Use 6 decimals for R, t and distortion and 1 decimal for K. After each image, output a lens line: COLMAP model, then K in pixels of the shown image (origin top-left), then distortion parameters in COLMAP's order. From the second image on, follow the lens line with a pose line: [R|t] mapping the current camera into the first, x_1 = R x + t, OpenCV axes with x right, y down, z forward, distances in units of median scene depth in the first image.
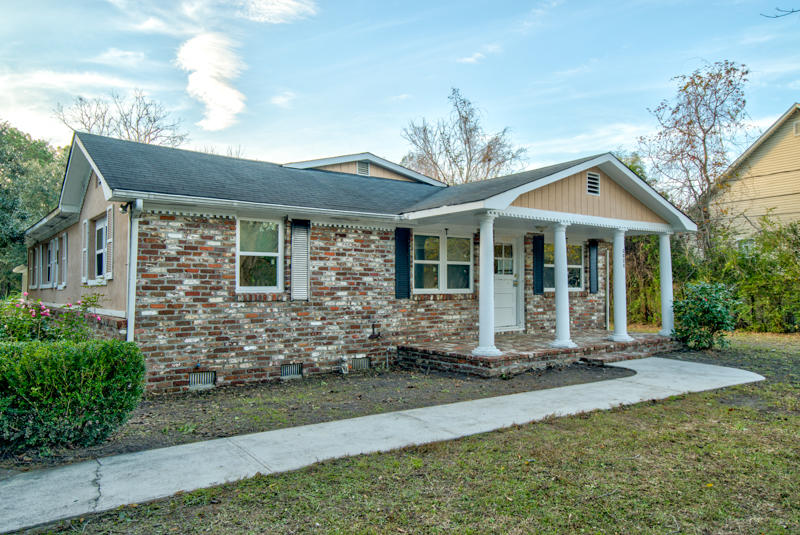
lens RADIAL K [[549.0, 0, 397.0], [0, 549.0, 268.0], [0, 0, 1]] dist [0.006958, 0.014671]
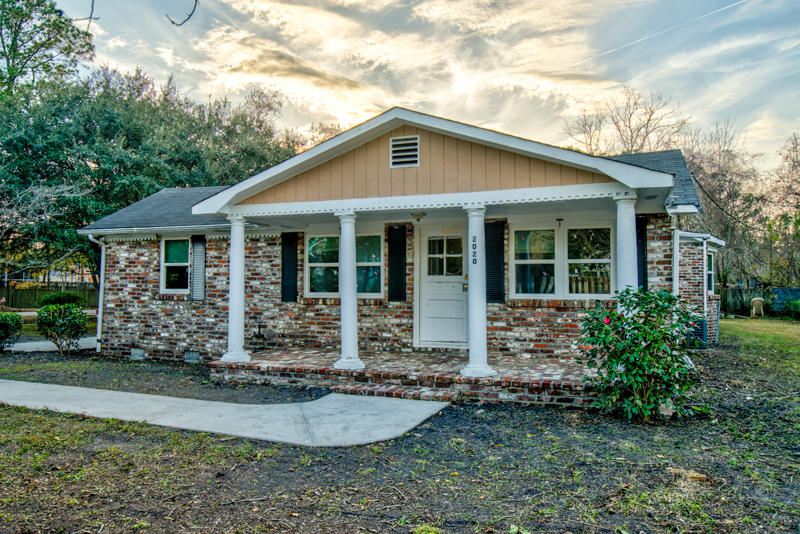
lens RADIAL K [[590.6, 0, 401.0], [0, 590.6, 270.7], [0, 0, 1]] dist [0.030905, 0.016420]
pose [[0.528008, -0.016724, -0.849075, 1.093110], [0.025073, 0.999677, -0.004099, 0.008218], [0.848869, -0.019125, 0.528257, 0.621388]]
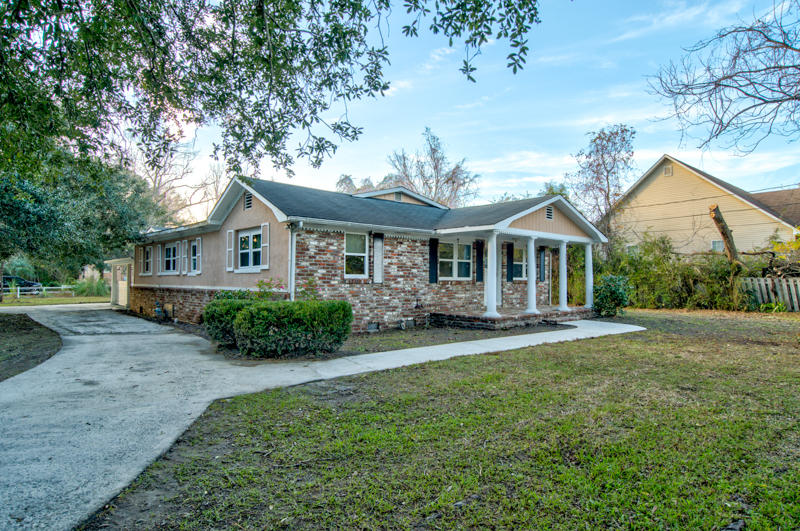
lens RADIAL K [[455.8, 0, 400.8], [0, 455.8, 264.9], [0, 0, 1]] dist [-0.025900, -0.000425]
pose [[0.995215, 0.010260, 0.097167, -0.218606], [-0.010787, 0.999930, 0.004902, -0.002134], [-0.097110, -0.005927, 0.995256, -0.304201]]
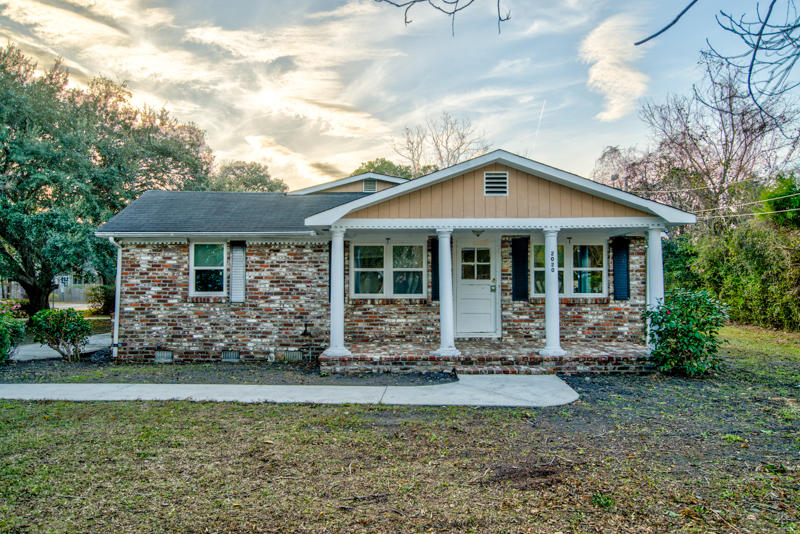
lens RADIAL K [[549.0, 0, 406.7], [0, 549.0, 271.0], [0, 0, 1]] dist [0.006958, 0.014671]
pose [[0.804377, -0.013889, -0.593956, 0.843897], [0.019362, 0.999809, 0.002841, -0.011082], [0.593803, -0.013785, 0.804492, 0.168911]]
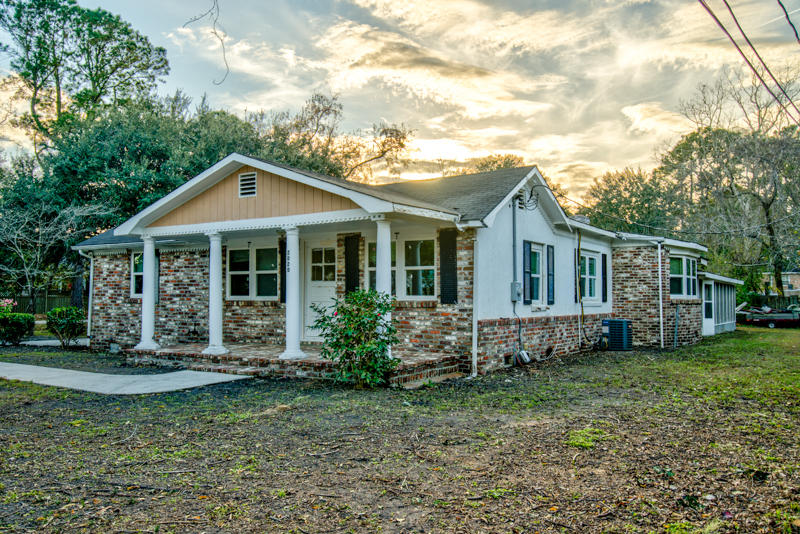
lens RADIAL K [[685.9, 0, 395.0], [0, 685.9, 271.9], [0, 0, 1]] dist [0.101864, -0.002281]
pose [[0.324858, -0.027912, -0.945351, 1.664513], [0.031705, 0.999324, -0.018611, 0.026806], [0.945231, -0.023927, 0.325523, 0.914698]]
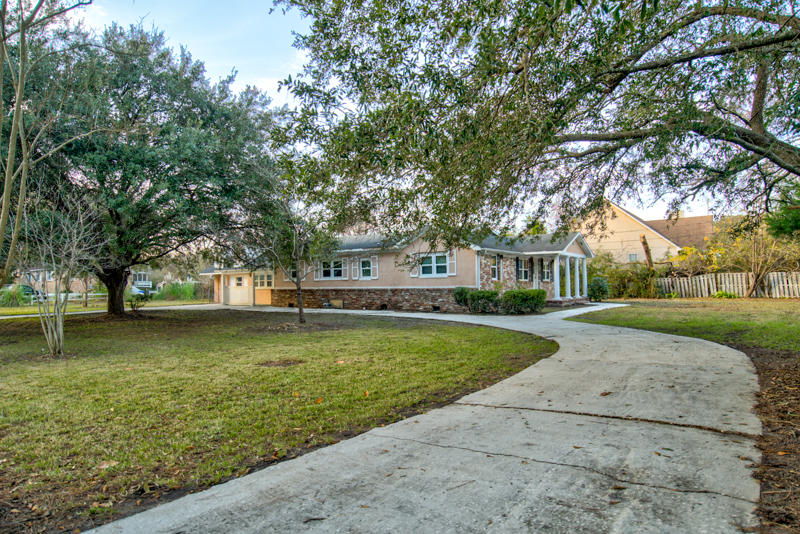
lens RADIAL K [[455.8, 0, 402.5], [0, 455.8, 270.9], [0, 0, 1]] dist [-0.025900, -0.000425]
pose [[0.948039, 0.002760, 0.318142, -1.301945], [-0.004568, 0.999977, 0.004938, -0.011895], [-0.318121, -0.006134, 0.948030, -1.002304]]
